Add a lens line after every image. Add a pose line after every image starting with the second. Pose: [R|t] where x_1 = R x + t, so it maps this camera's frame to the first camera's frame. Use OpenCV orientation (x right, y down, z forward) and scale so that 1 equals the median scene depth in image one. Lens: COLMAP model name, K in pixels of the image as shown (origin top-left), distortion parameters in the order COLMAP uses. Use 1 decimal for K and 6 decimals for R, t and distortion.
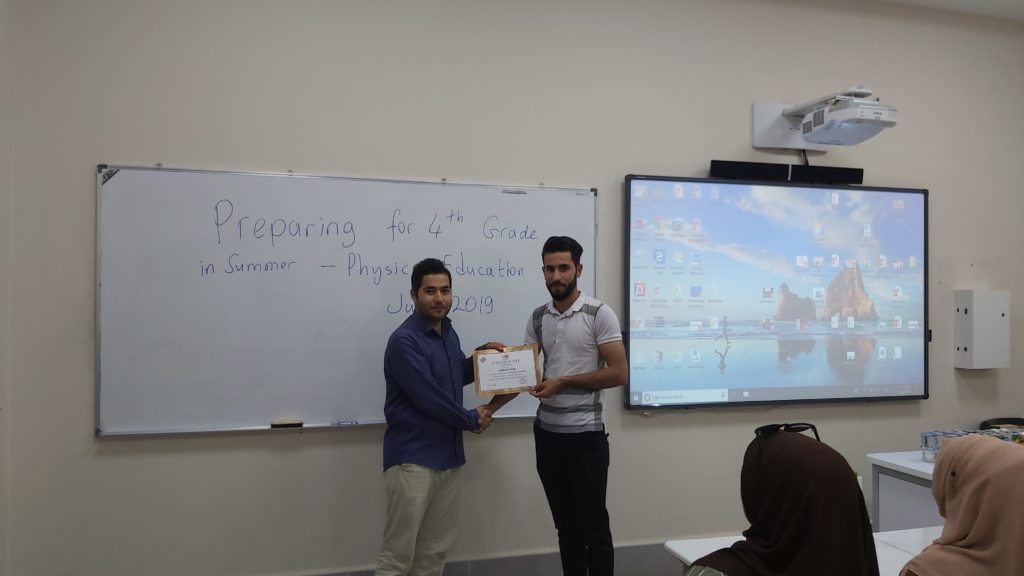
lens RADIAL K [[782.4, 0, 497.1], [0, 782.4, 287.3], [0, 0, 1]] dist [0.075658, -0.153118]
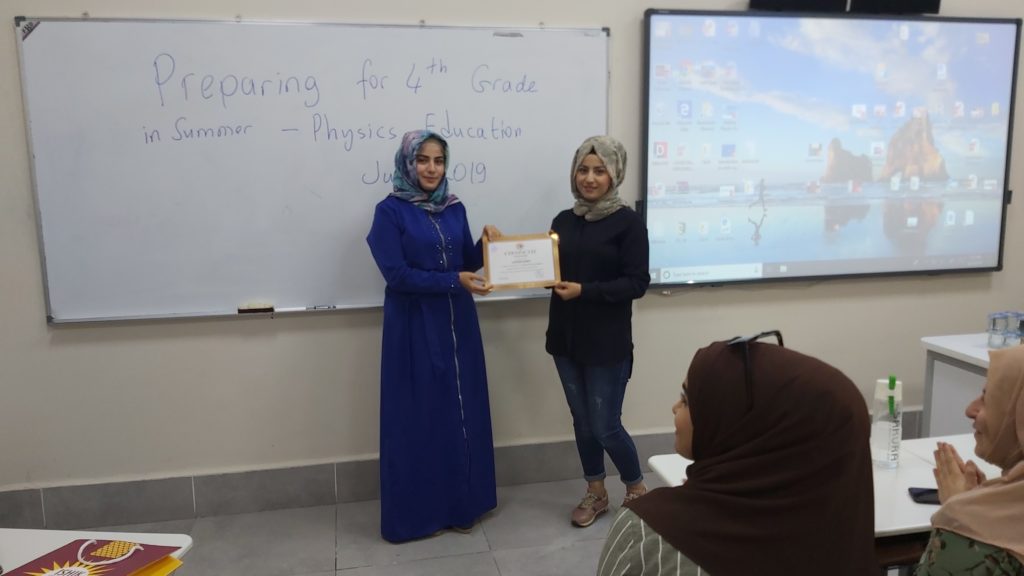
lens RADIAL K [[775.0, 0, 500.1], [0, 775.0, 285.5], [0, 0, 1]] dist [0.059540, -0.107990]
pose [[0.996857, -0.008895, -0.078724, 0.071604], [0.021795, 0.986126, 0.164561, 0.005140], [0.076168, -0.165760, 0.983220, 0.126239]]
